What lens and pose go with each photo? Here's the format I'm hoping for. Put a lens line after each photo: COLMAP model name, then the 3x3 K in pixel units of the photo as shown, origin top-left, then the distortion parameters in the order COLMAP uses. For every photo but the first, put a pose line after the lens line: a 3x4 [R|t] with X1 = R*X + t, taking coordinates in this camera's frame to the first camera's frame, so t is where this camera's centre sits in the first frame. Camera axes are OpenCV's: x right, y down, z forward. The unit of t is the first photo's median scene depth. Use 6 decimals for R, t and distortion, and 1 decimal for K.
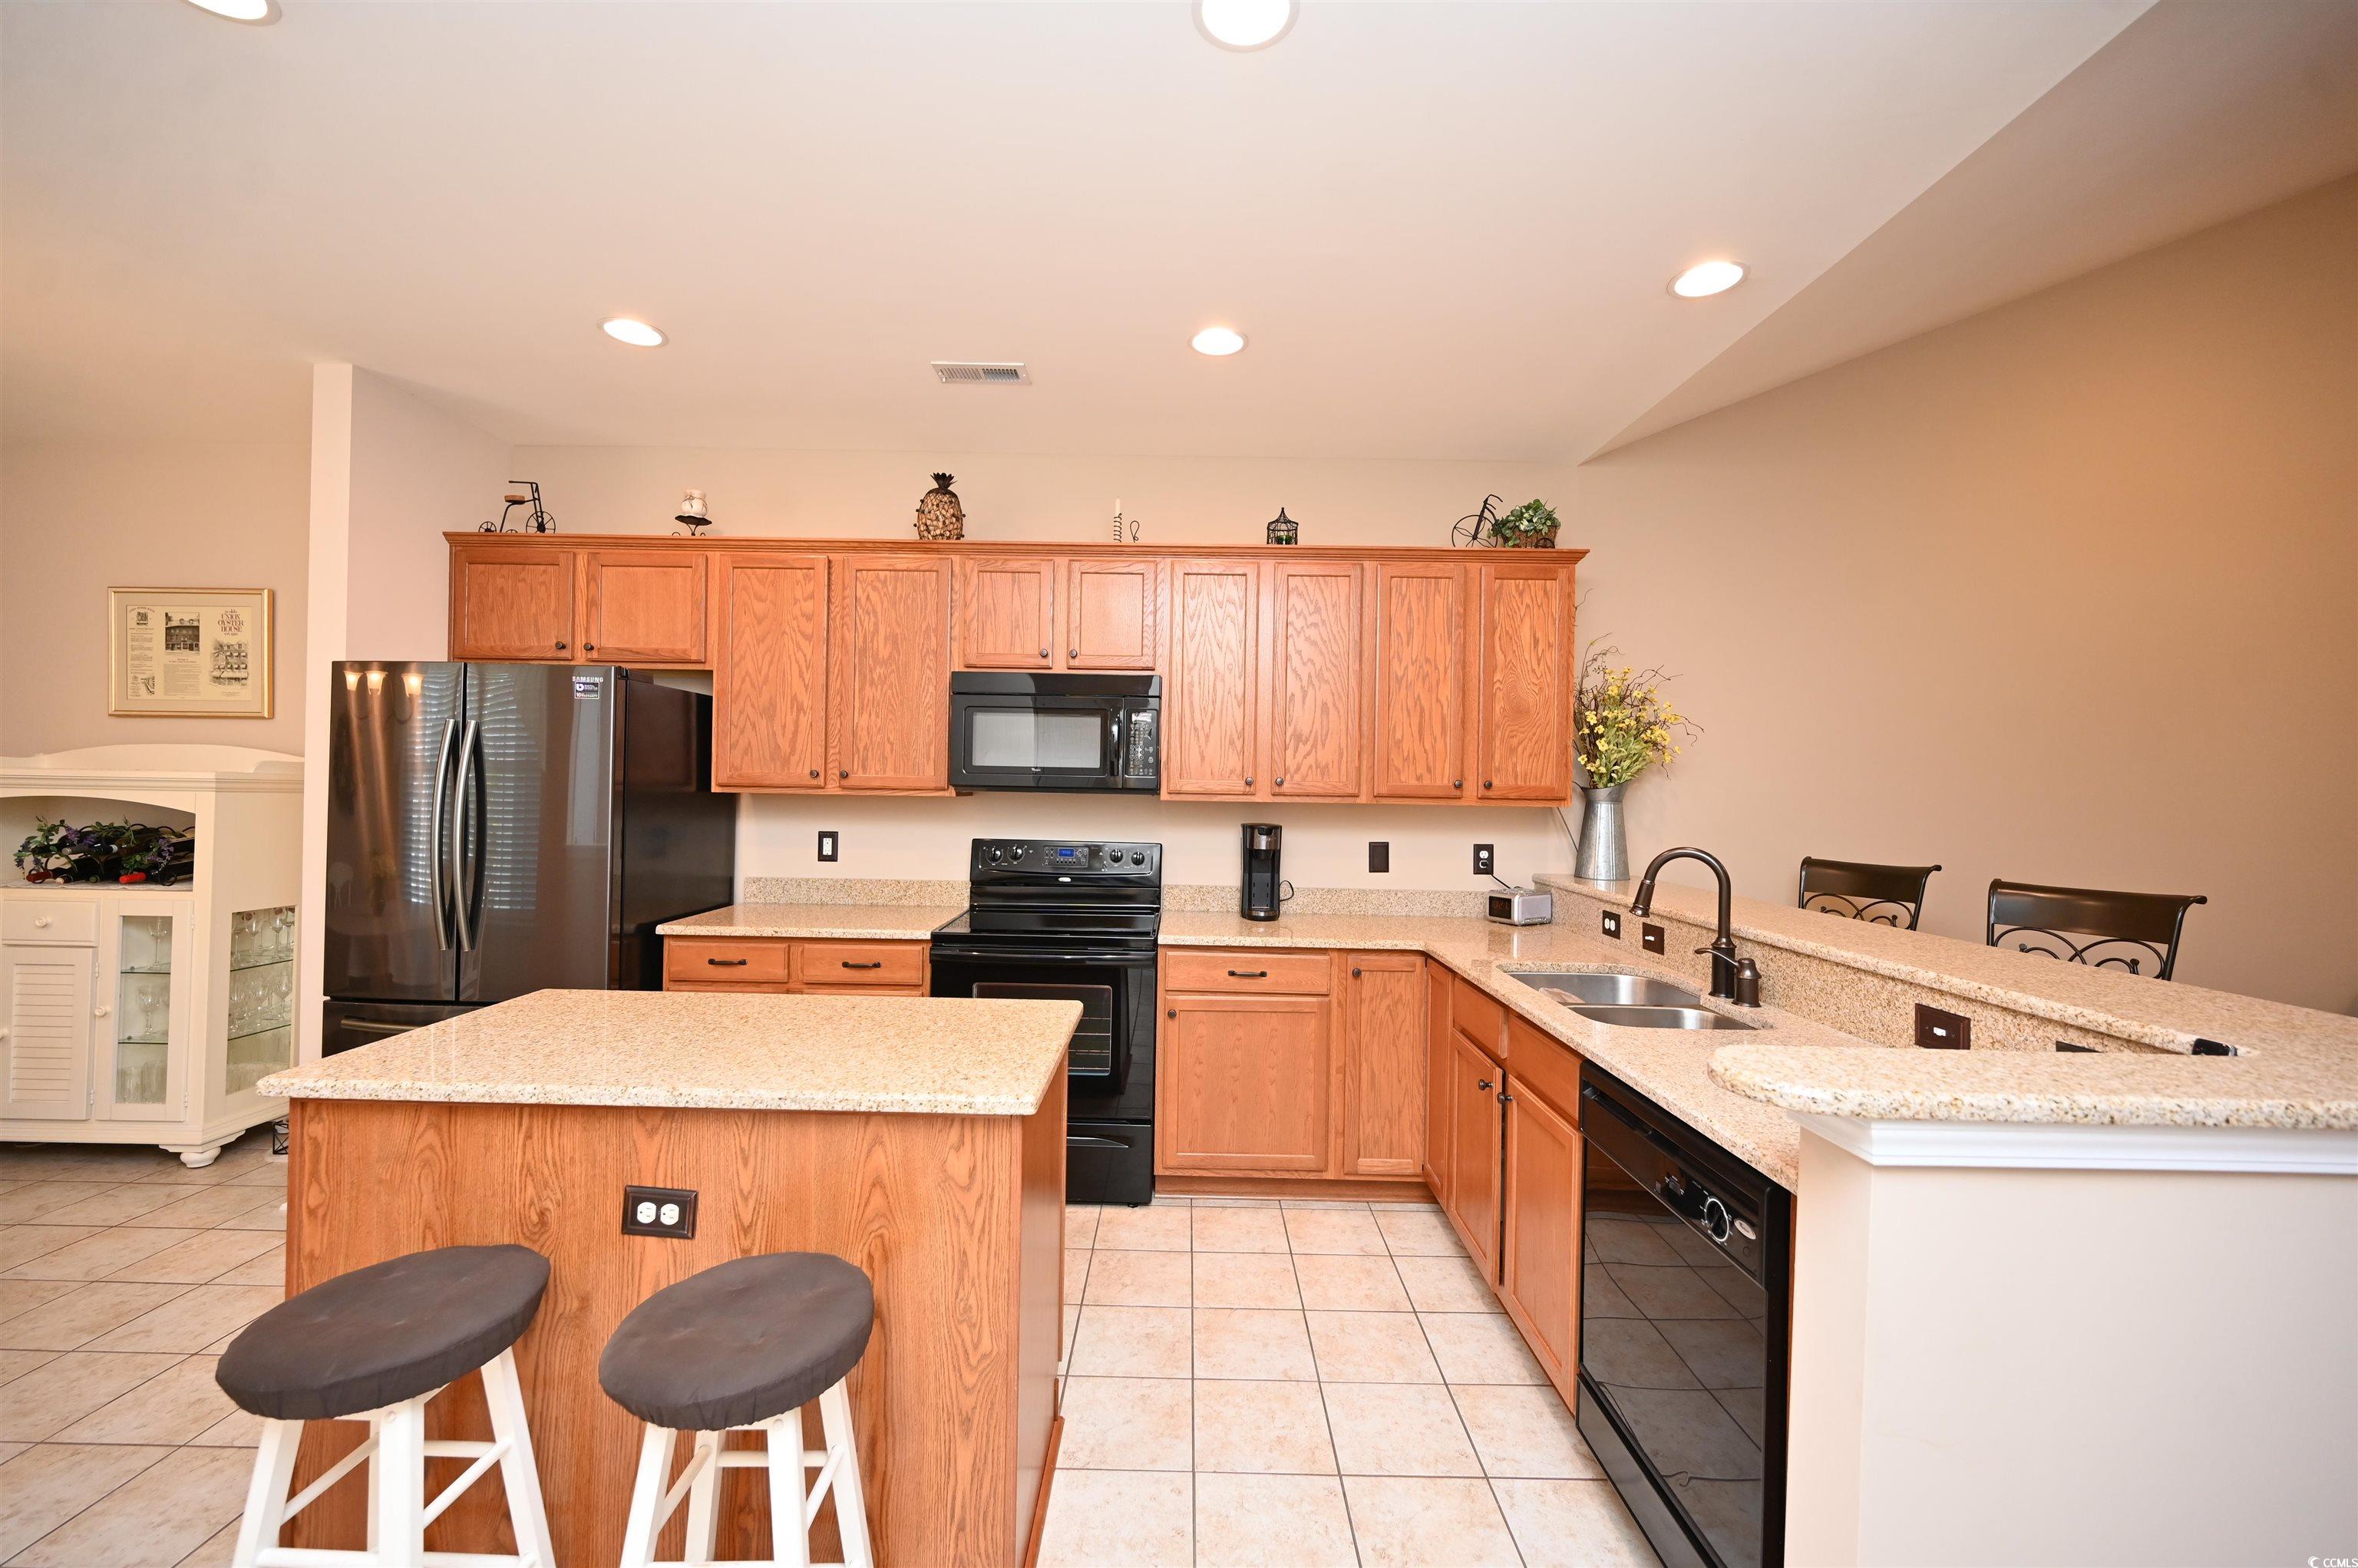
lens RADIAL K [[928.3, 0, 1170.2], [0, 928.3, 783.1], [0, 0, 1]] dist [-0.000218, 0.000207]
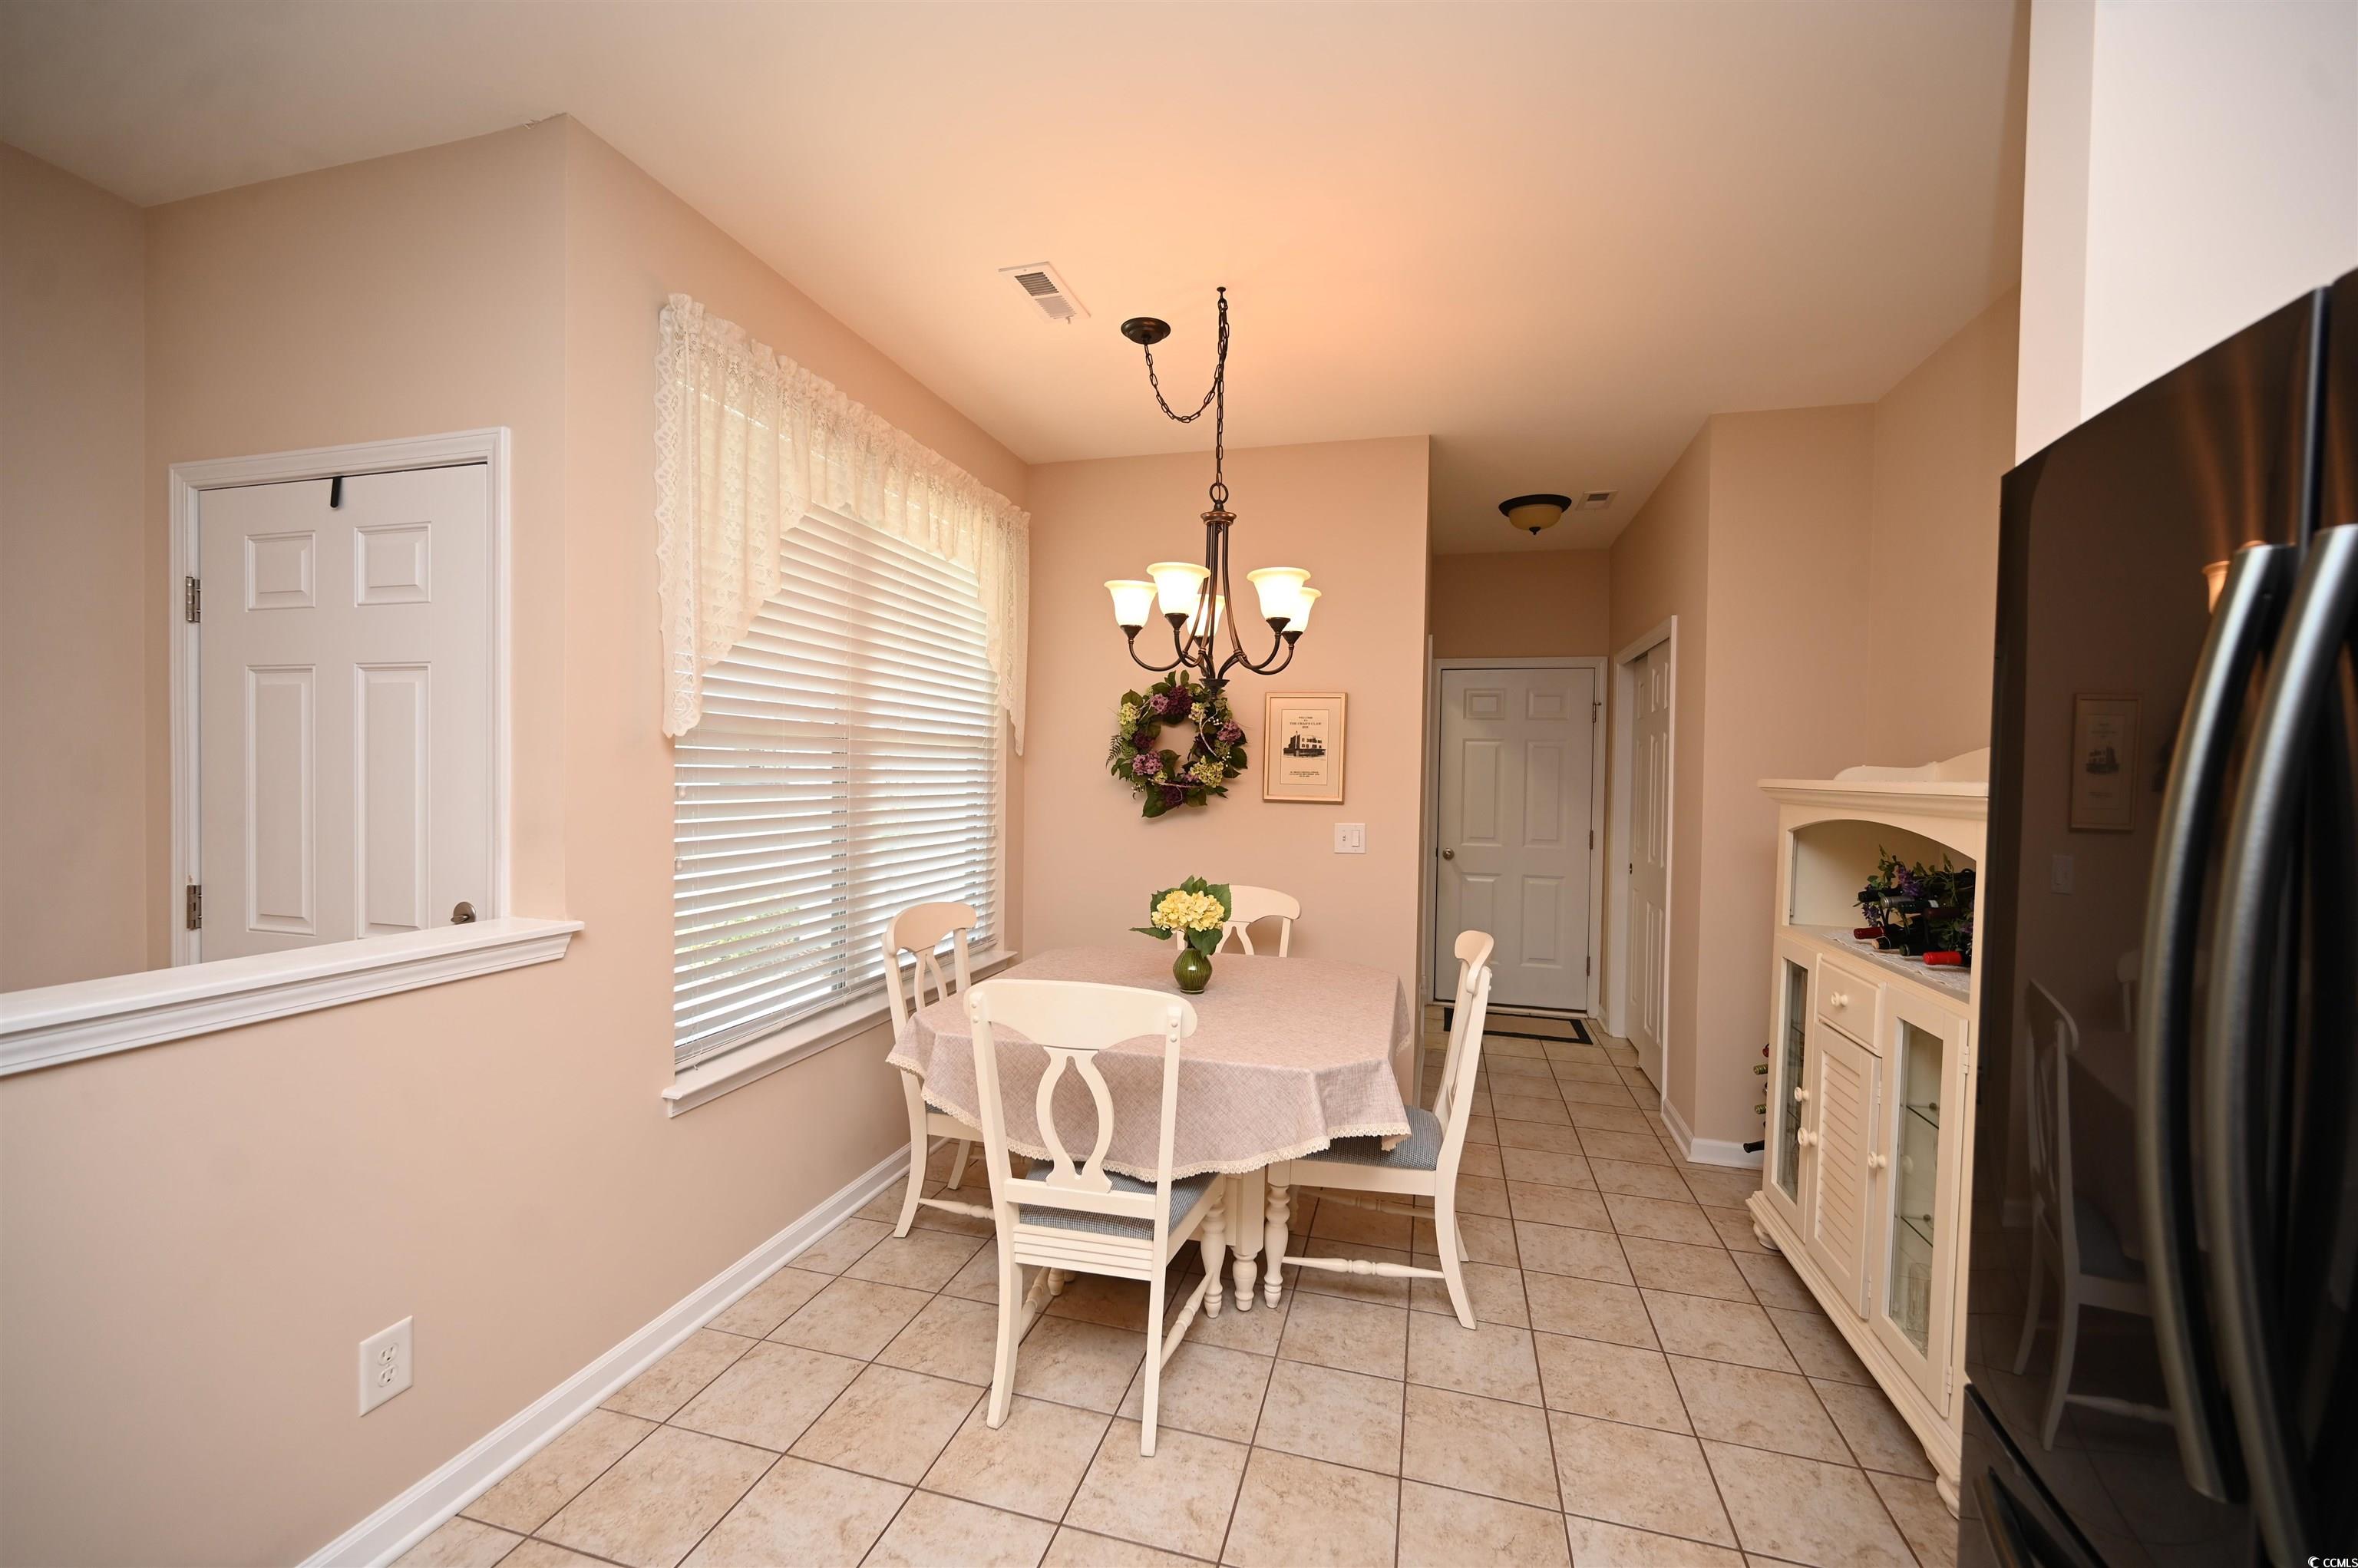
lens RADIAL K [[928.3, 0, 1177.5], [0, 928.3, 783.0], [0, 0, 1]] dist [-0.000218, 0.000207]
pose [[-0.259283, -0.009053, -0.965759, -0.391628], [-0.018784, 0.999814, -0.004329, -0.001471], [0.965619, 0.017018, -0.259404, 0.666654]]
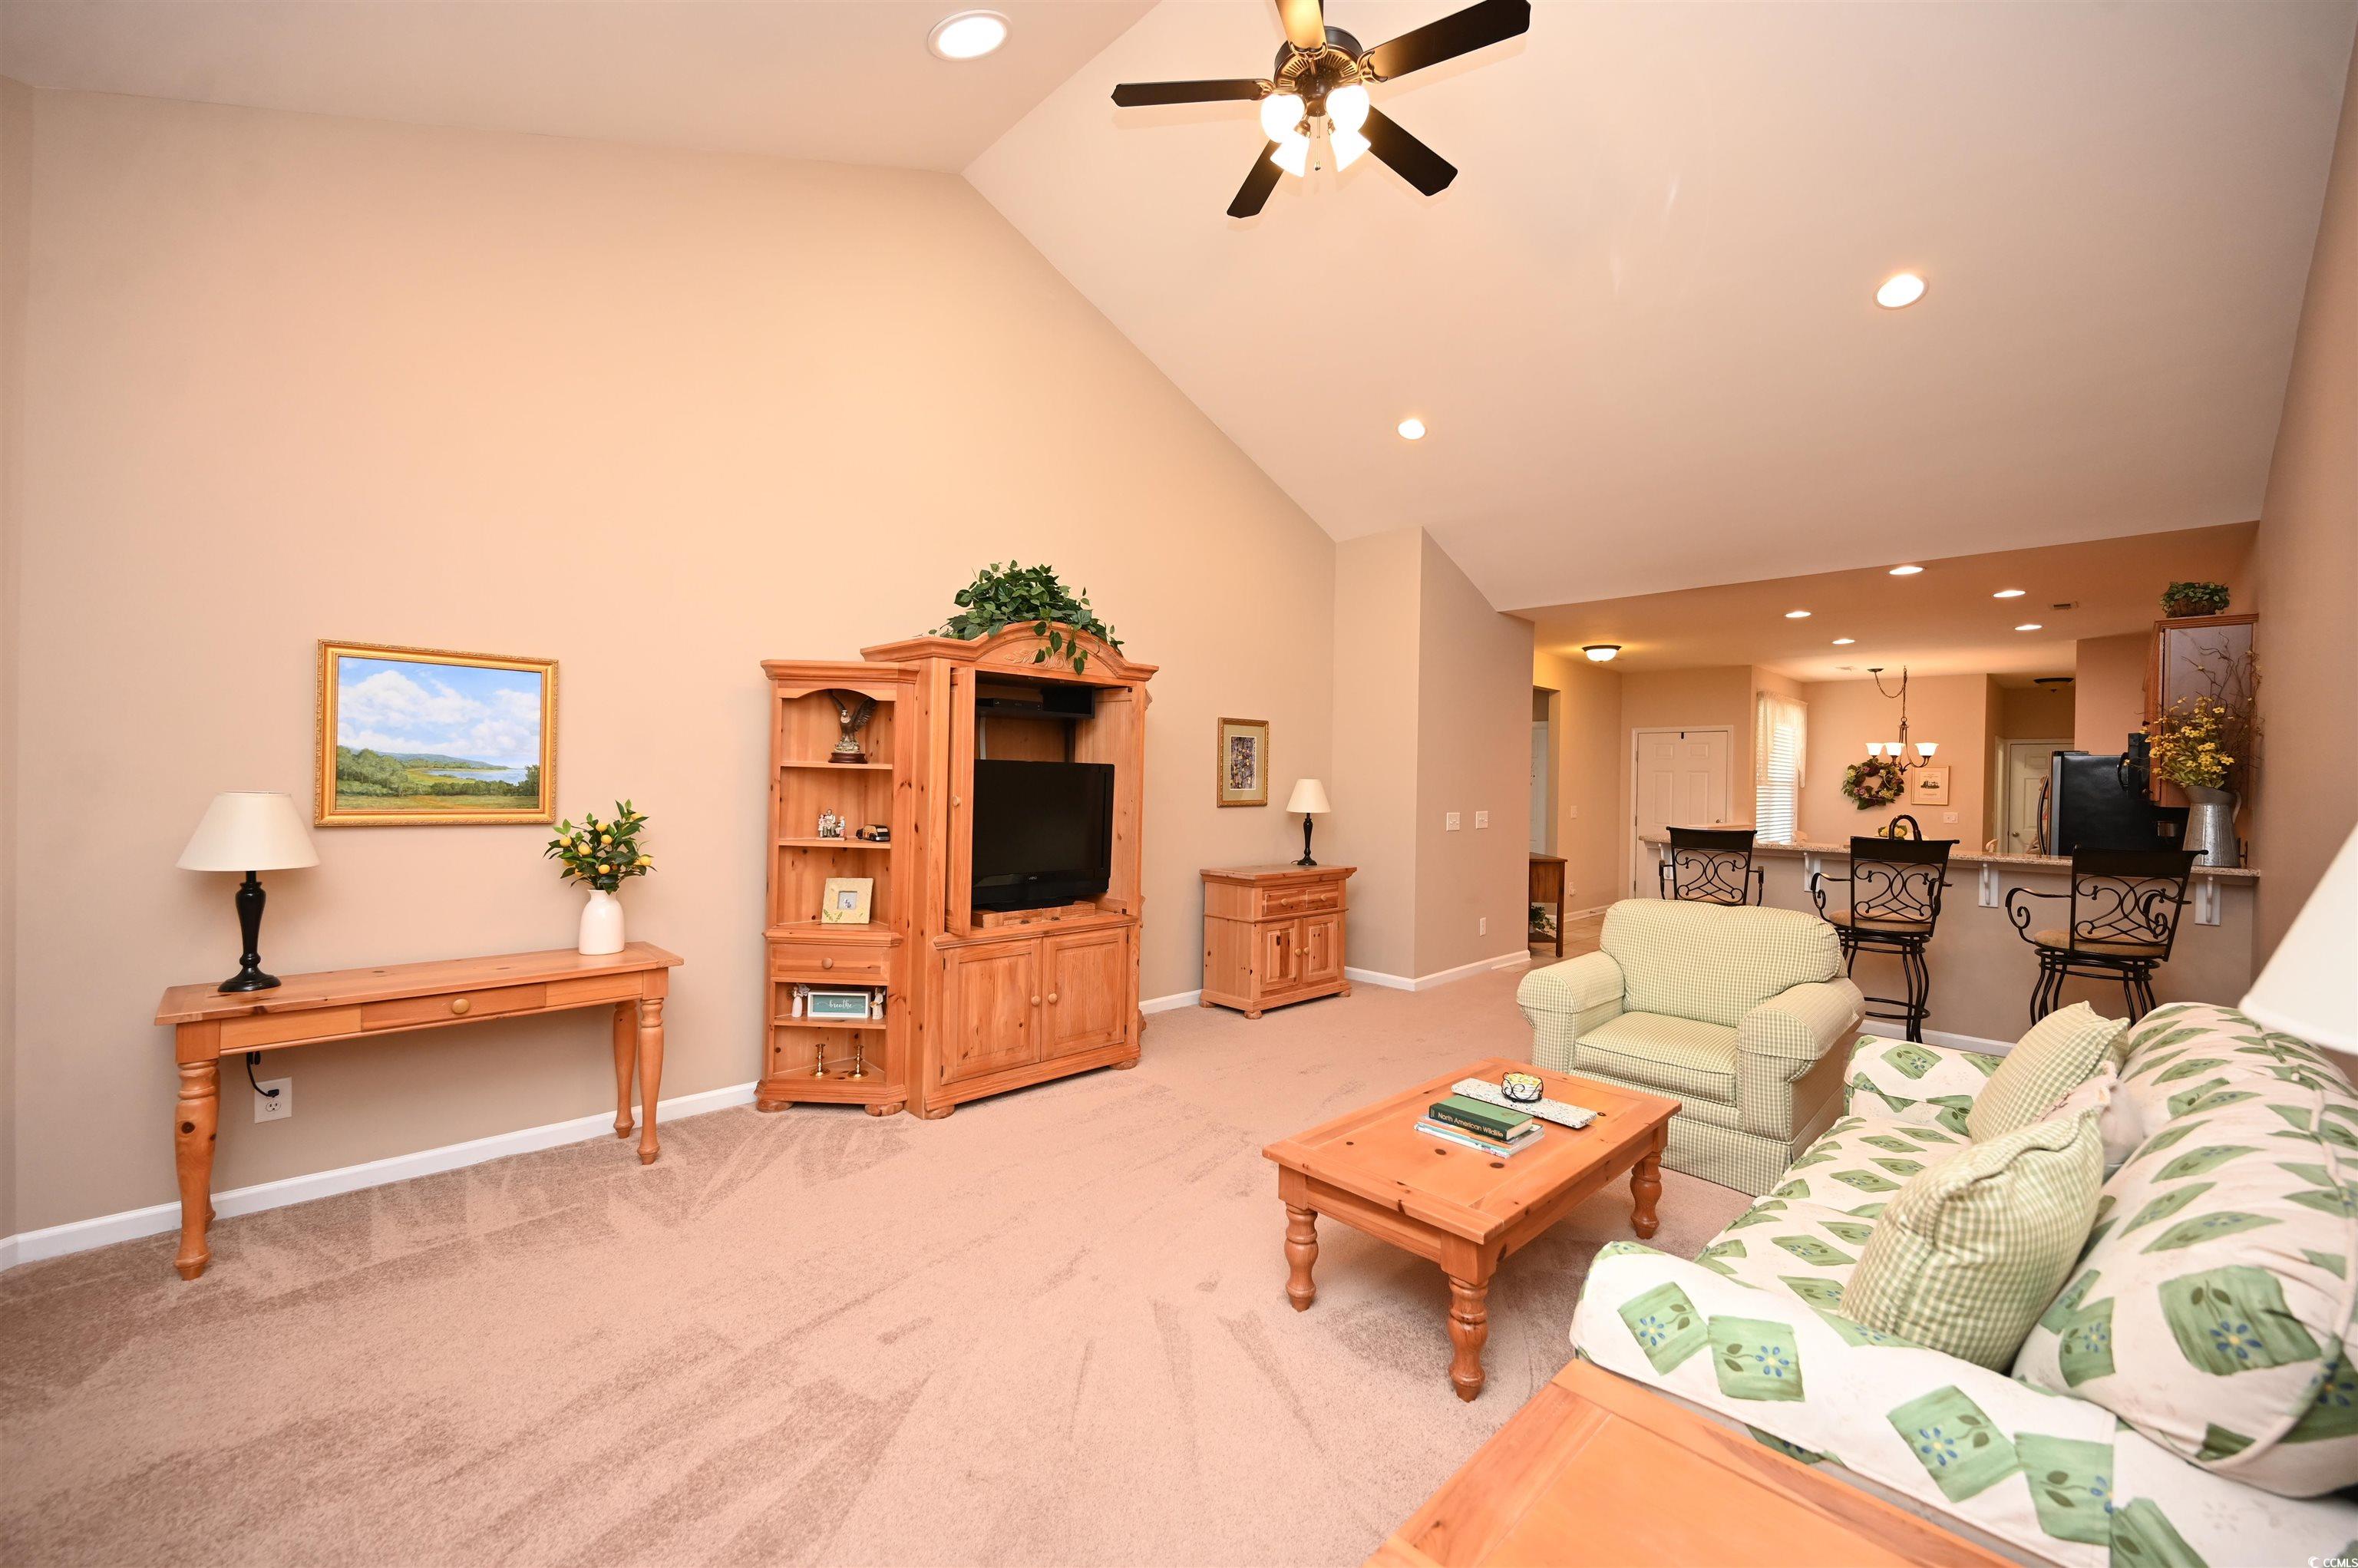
lens RADIAL K [[928.3, 0, 1181.1], [0, 928.3, 778.2], [0, 0, 1]] dist [-0.000218, 0.000207]
pose [[-0.707385, -0.032670, -0.706073, 2.421401], [-0.029928, 0.999420, -0.016260, 0.049685], [0.706195, 0.009629, -0.707952, 0.948858]]
